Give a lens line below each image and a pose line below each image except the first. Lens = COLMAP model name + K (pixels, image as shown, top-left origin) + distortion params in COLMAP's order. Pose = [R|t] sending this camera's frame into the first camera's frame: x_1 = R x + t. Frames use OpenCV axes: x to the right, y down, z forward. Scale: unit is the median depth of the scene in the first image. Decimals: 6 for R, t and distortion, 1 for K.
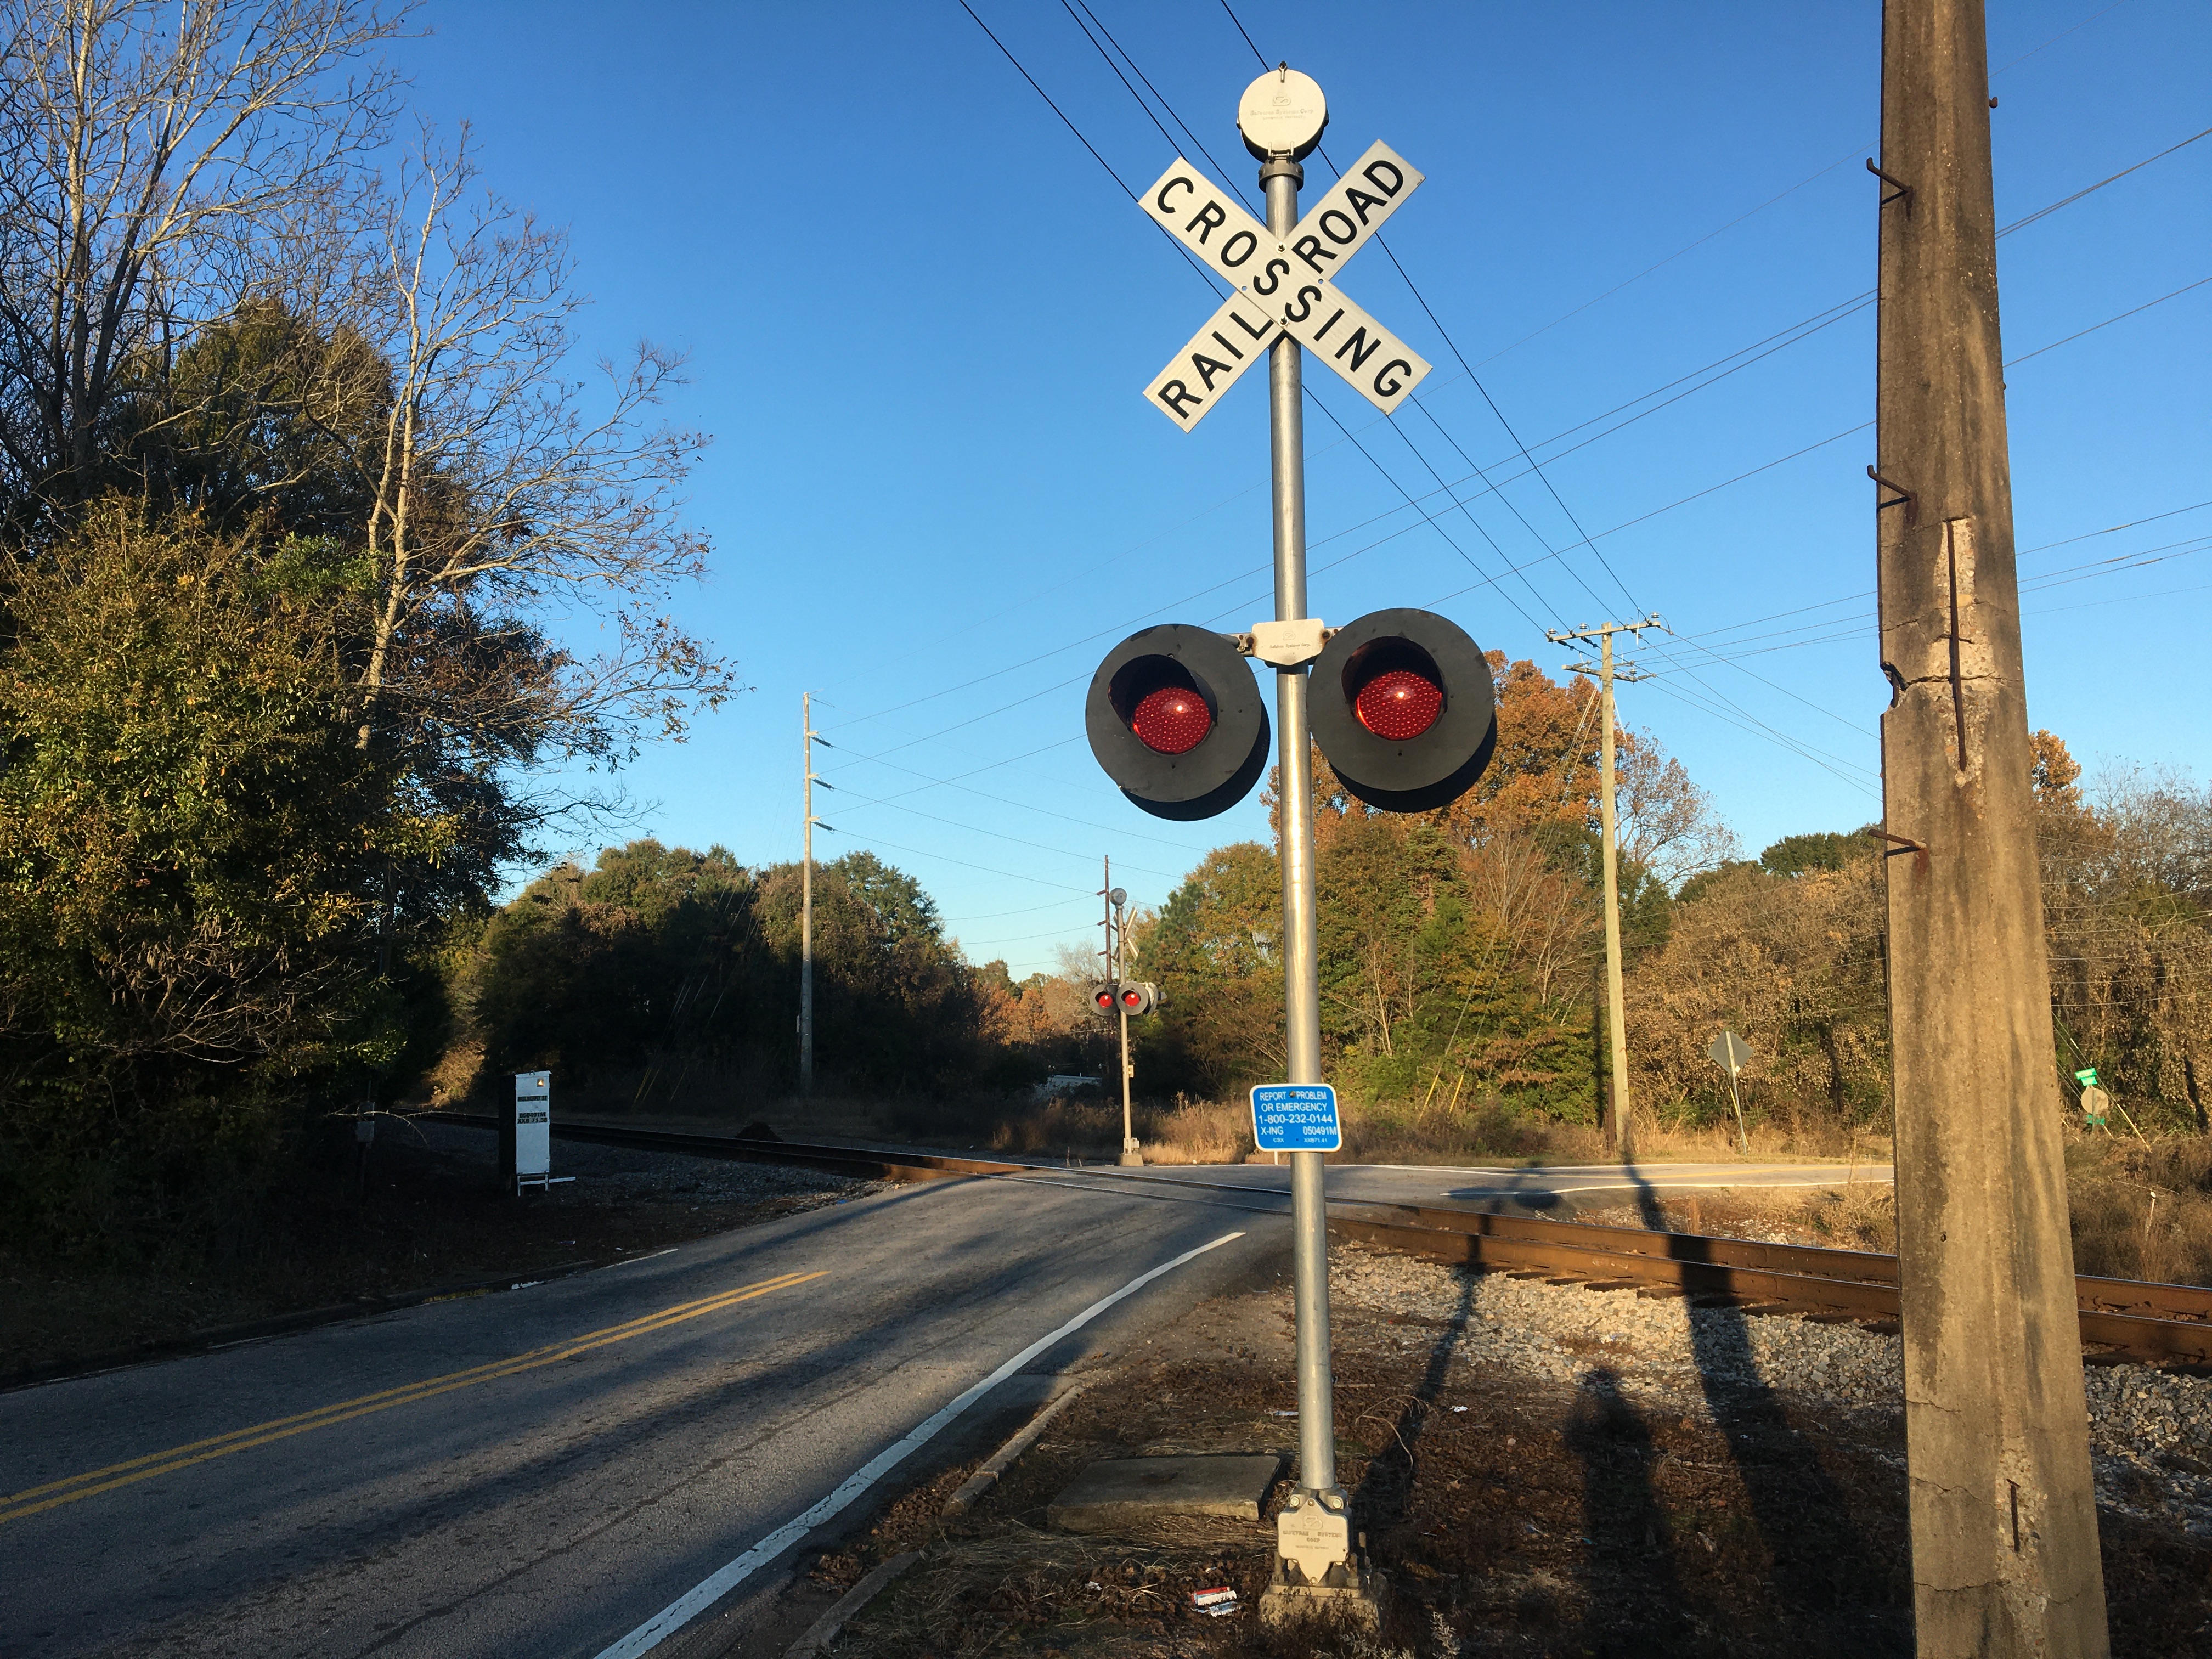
lens RADIAL K [[1868.8, 0, 1107.4], [0, 1868.8, 859.2], [0, 0, 1]] dist [0.092947, -0.135325]
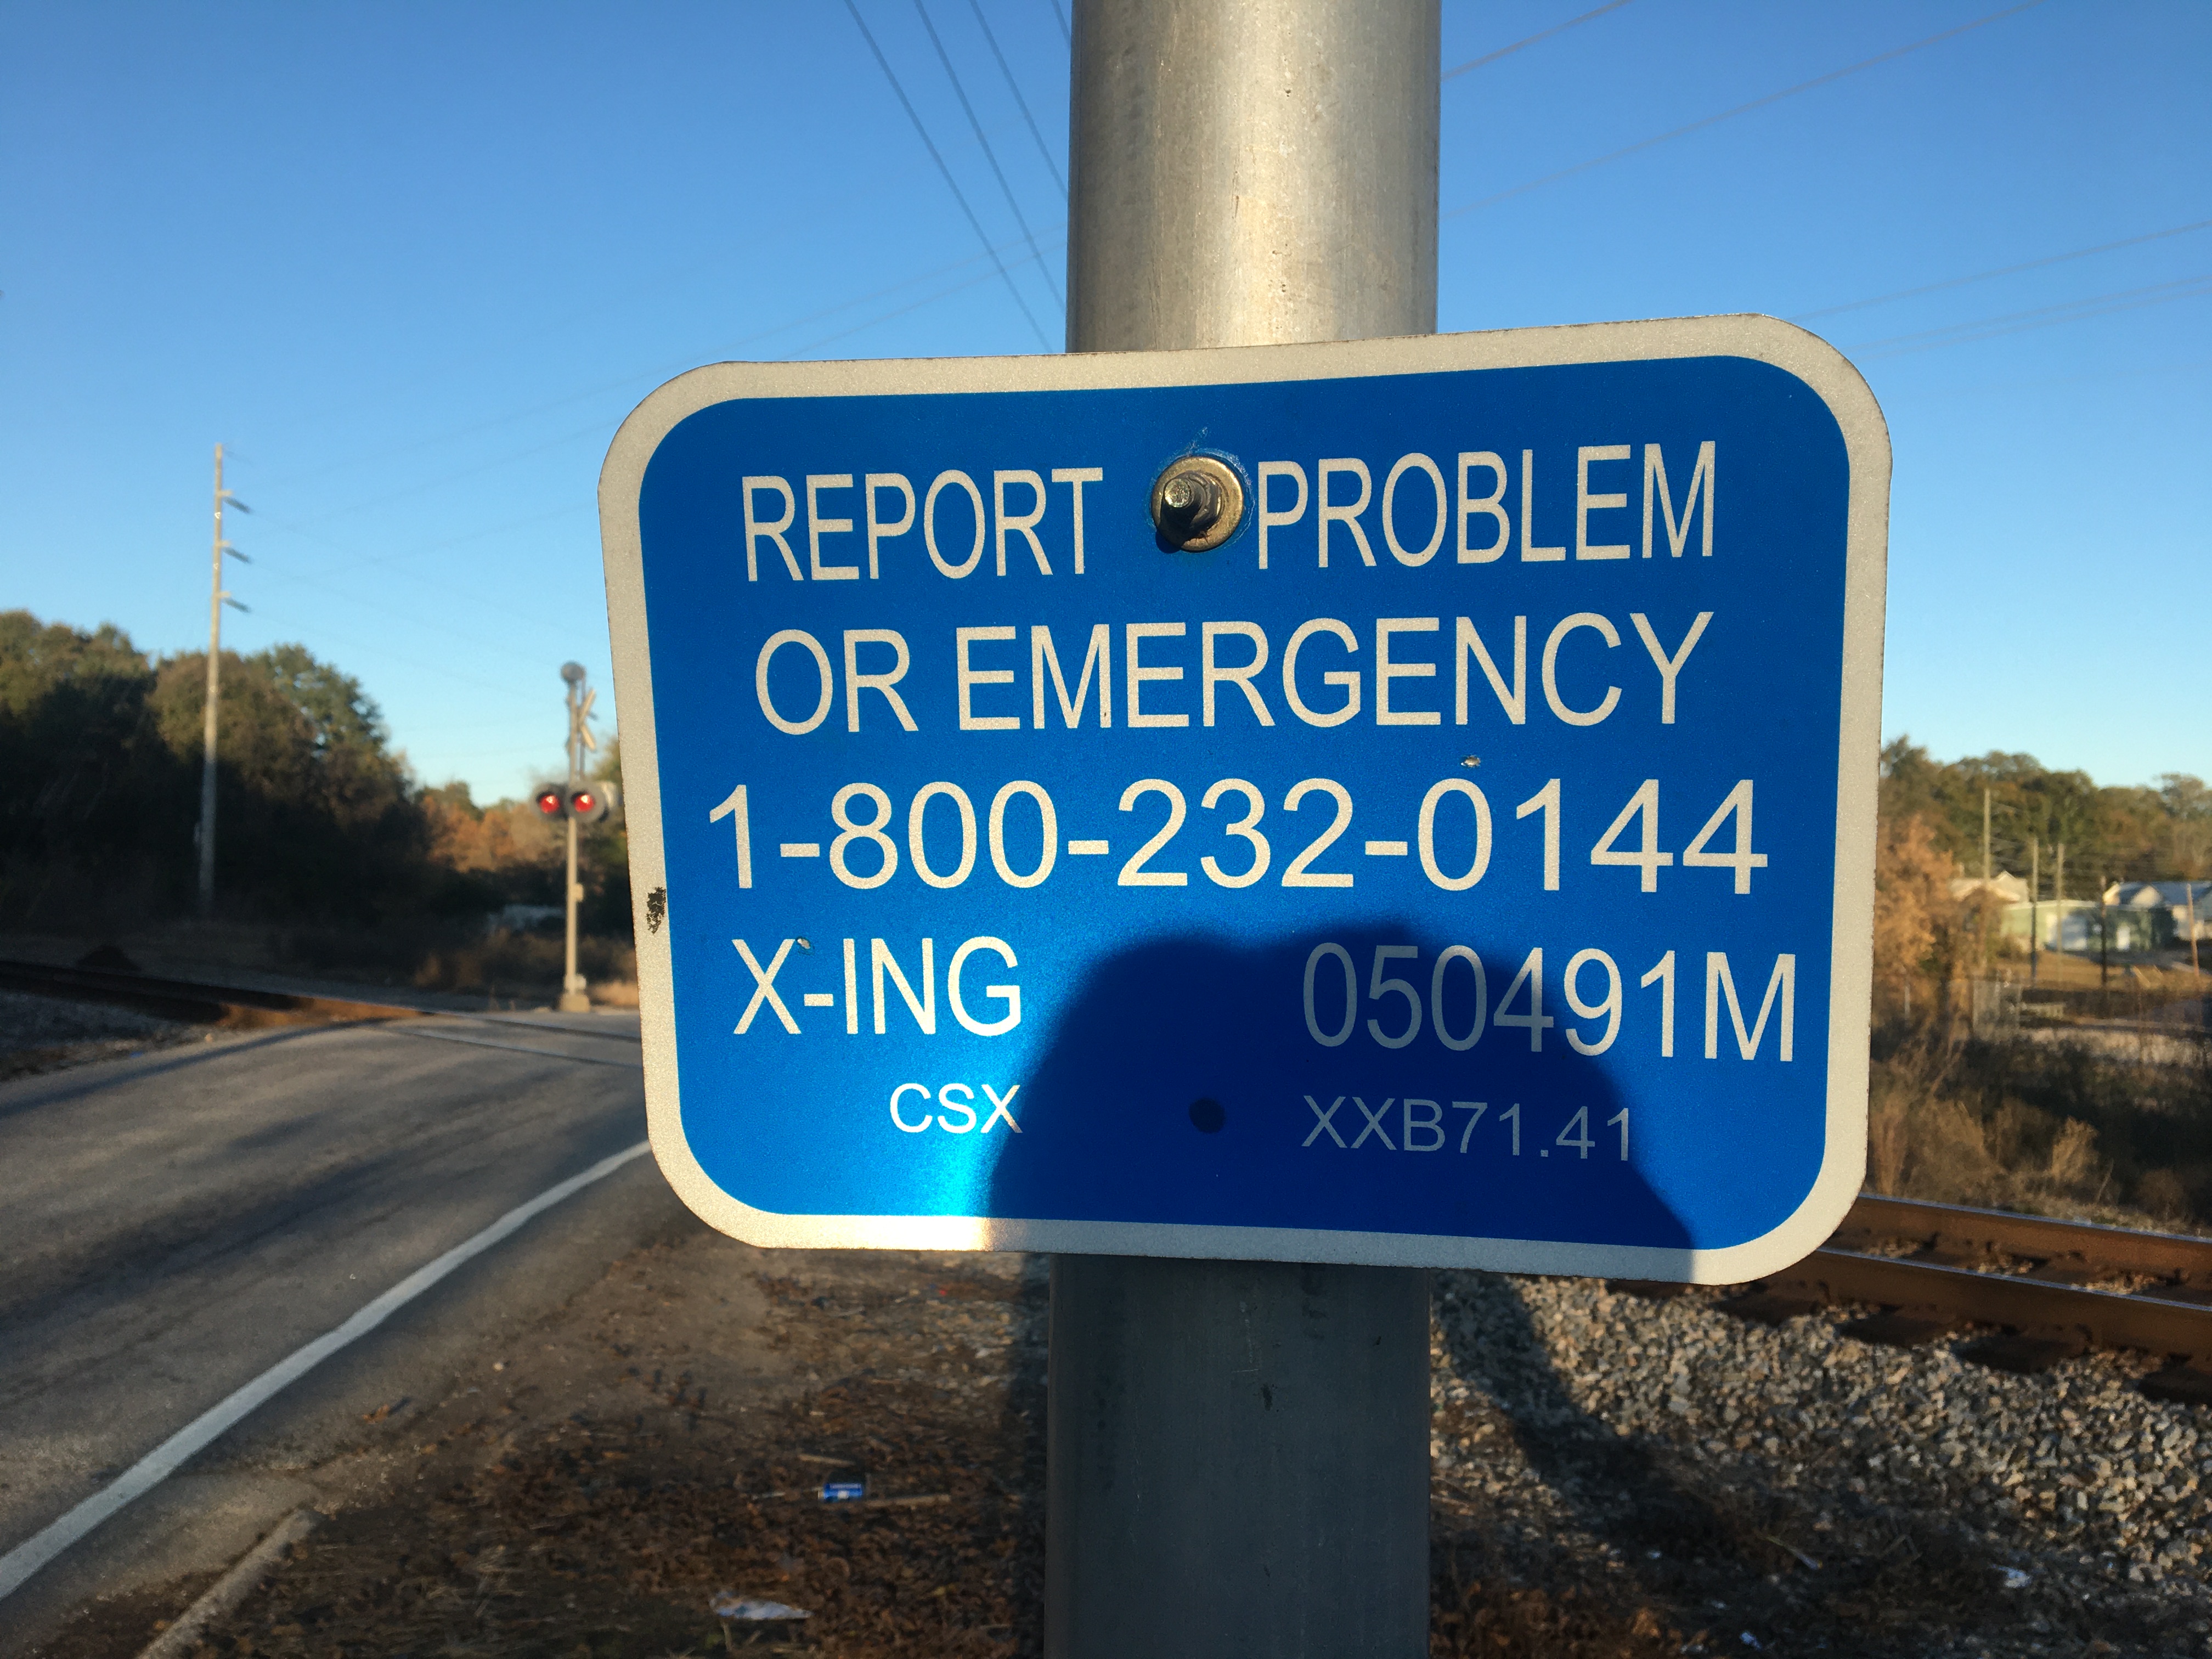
lens RADIAL K [[1883.2, 0, 1106.0], [0, 1883.2, 829.5], [0, 0, 1]] dist [0.100918, -0.175554]
pose [[0.963294, 0.042926, 0.264994, 0.021865], [-0.061070, 0.996292, 0.060609, 0.038175], [-0.261409, -0.074567, 0.962343, 0.264676]]
